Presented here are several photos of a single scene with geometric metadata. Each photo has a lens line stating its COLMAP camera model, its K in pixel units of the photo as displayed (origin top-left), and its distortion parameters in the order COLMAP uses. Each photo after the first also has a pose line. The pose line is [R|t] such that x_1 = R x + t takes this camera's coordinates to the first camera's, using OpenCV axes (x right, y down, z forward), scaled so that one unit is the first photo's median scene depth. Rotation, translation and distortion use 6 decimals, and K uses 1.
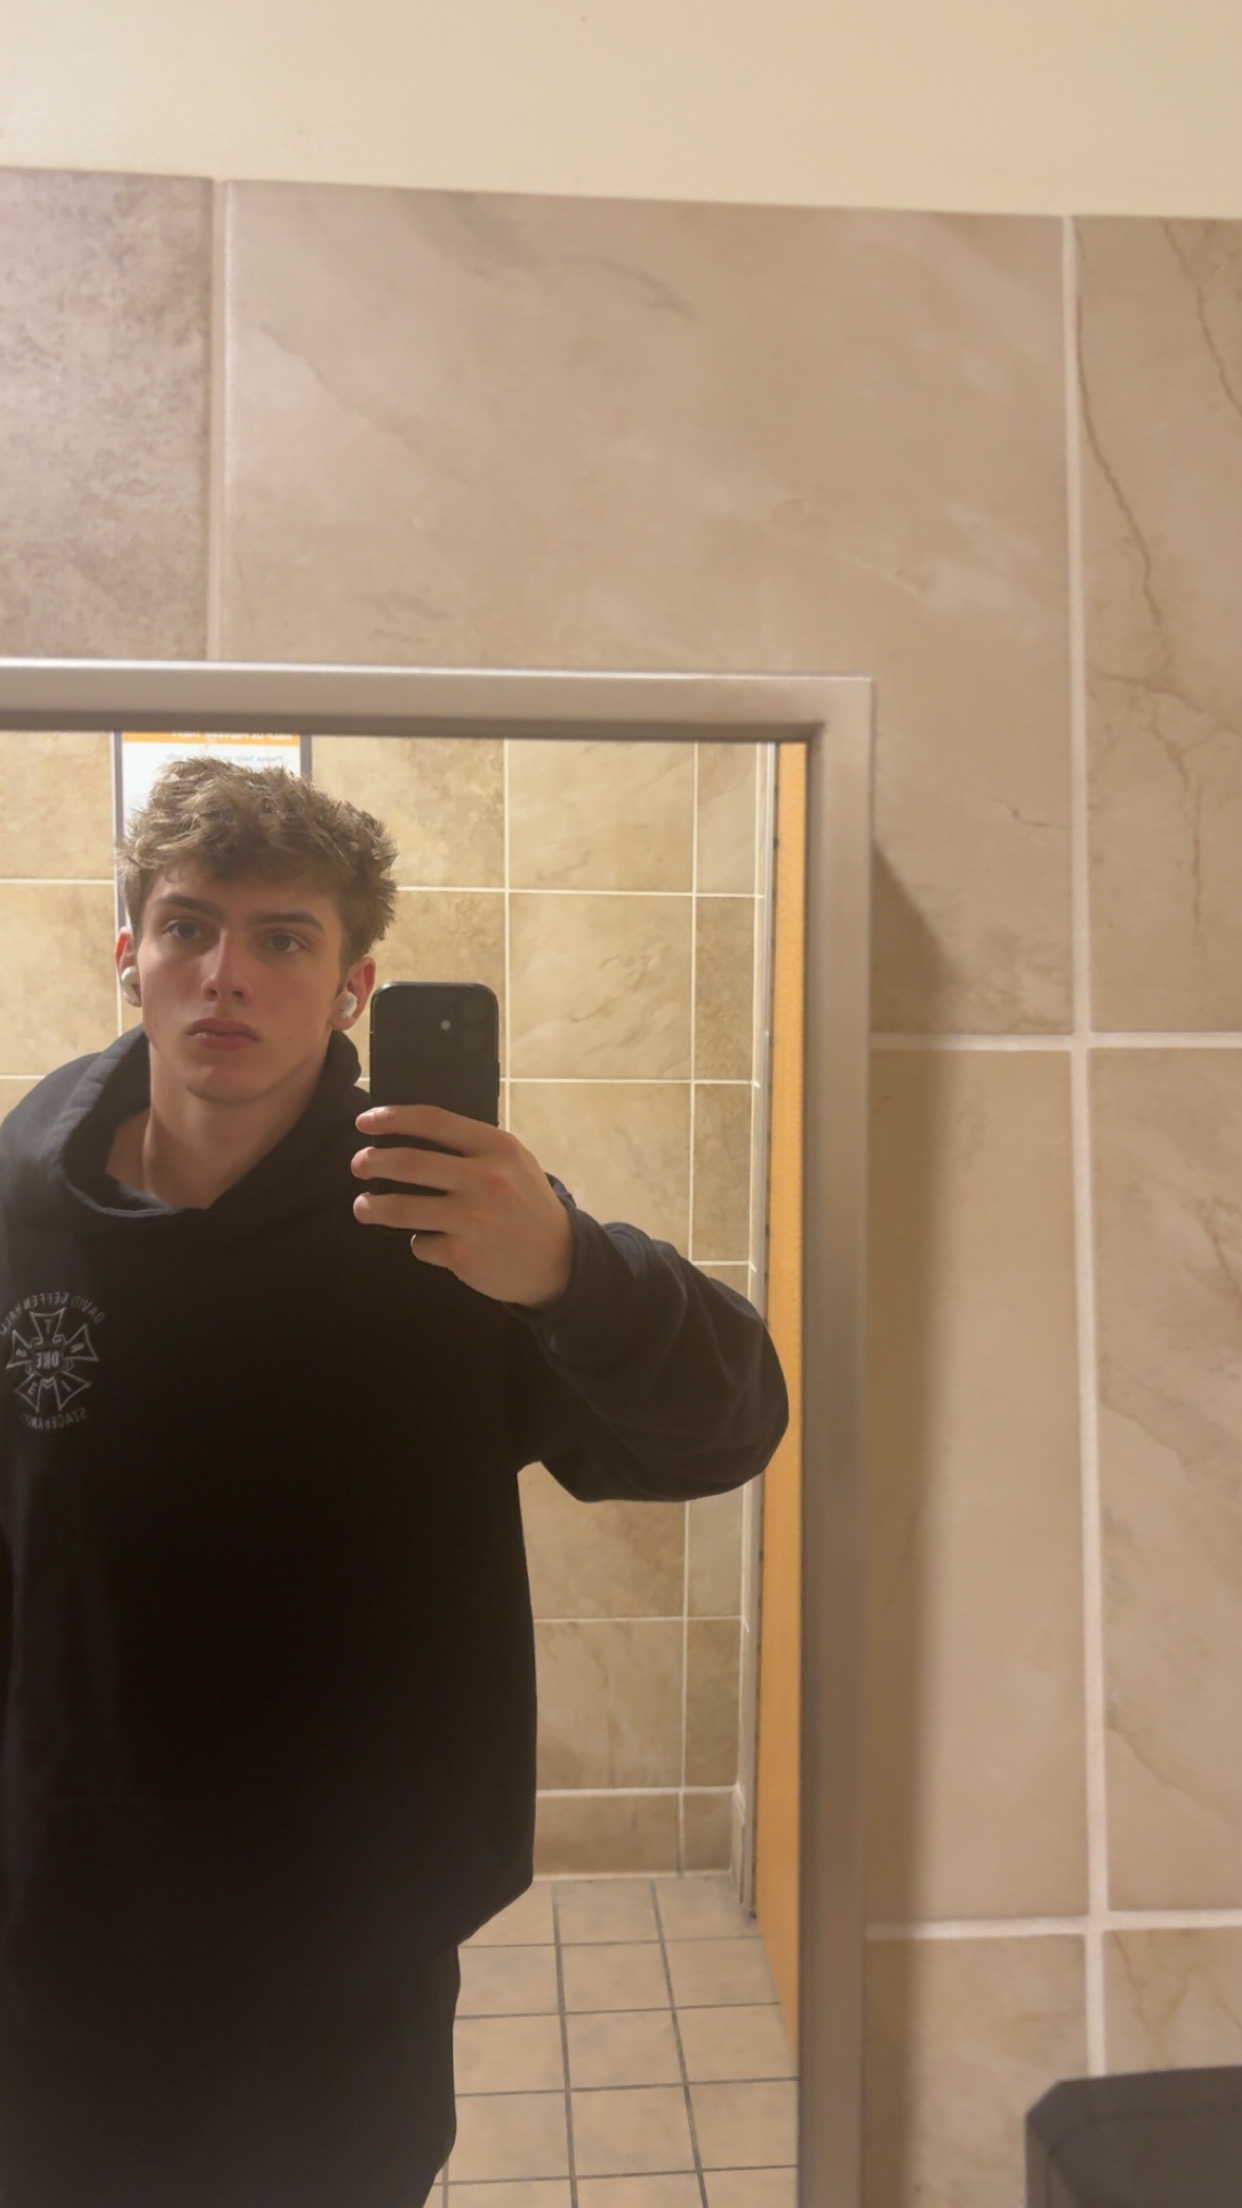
lens RADIAL K [[1550.4, 0, 621.0], [0, 1550.4, 1104.0], [0, 0, 1]] dist [-0.067120, 0.003627]
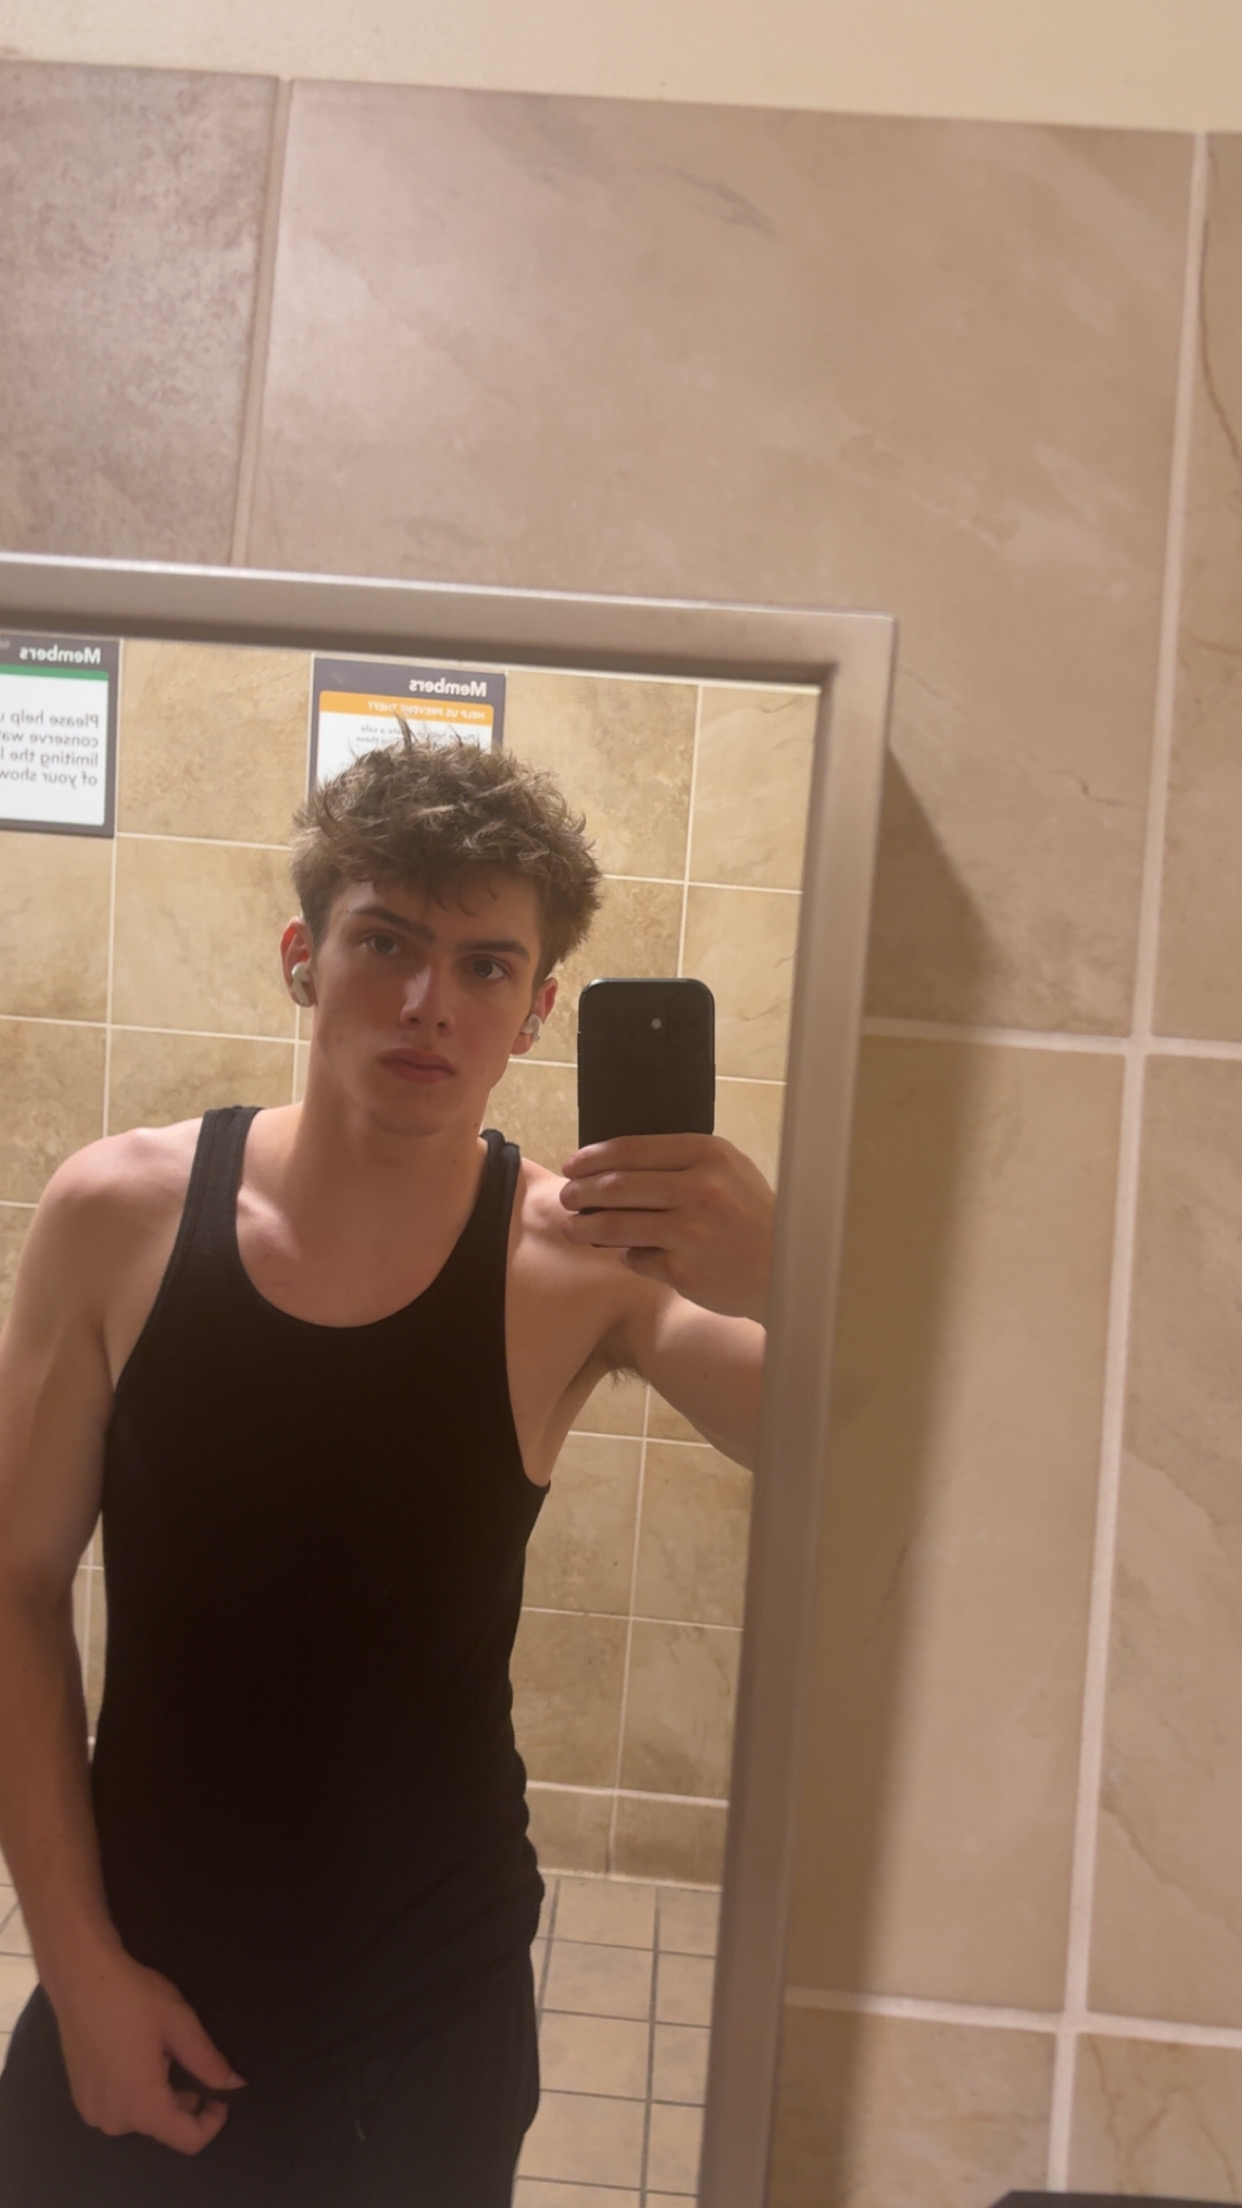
lens RADIAL K [[1559.9, 0, 621.0], [0, 1559.9, 1104.0], [0, 0, 1]] dist [-0.047048, -0.005137]
pose [[0.990481, 0.081196, -0.111155, 0.103109], [-0.081083, 0.996692, 0.005544, 0.013055], [0.111237, 0.003522, 0.993788, 0.063710]]
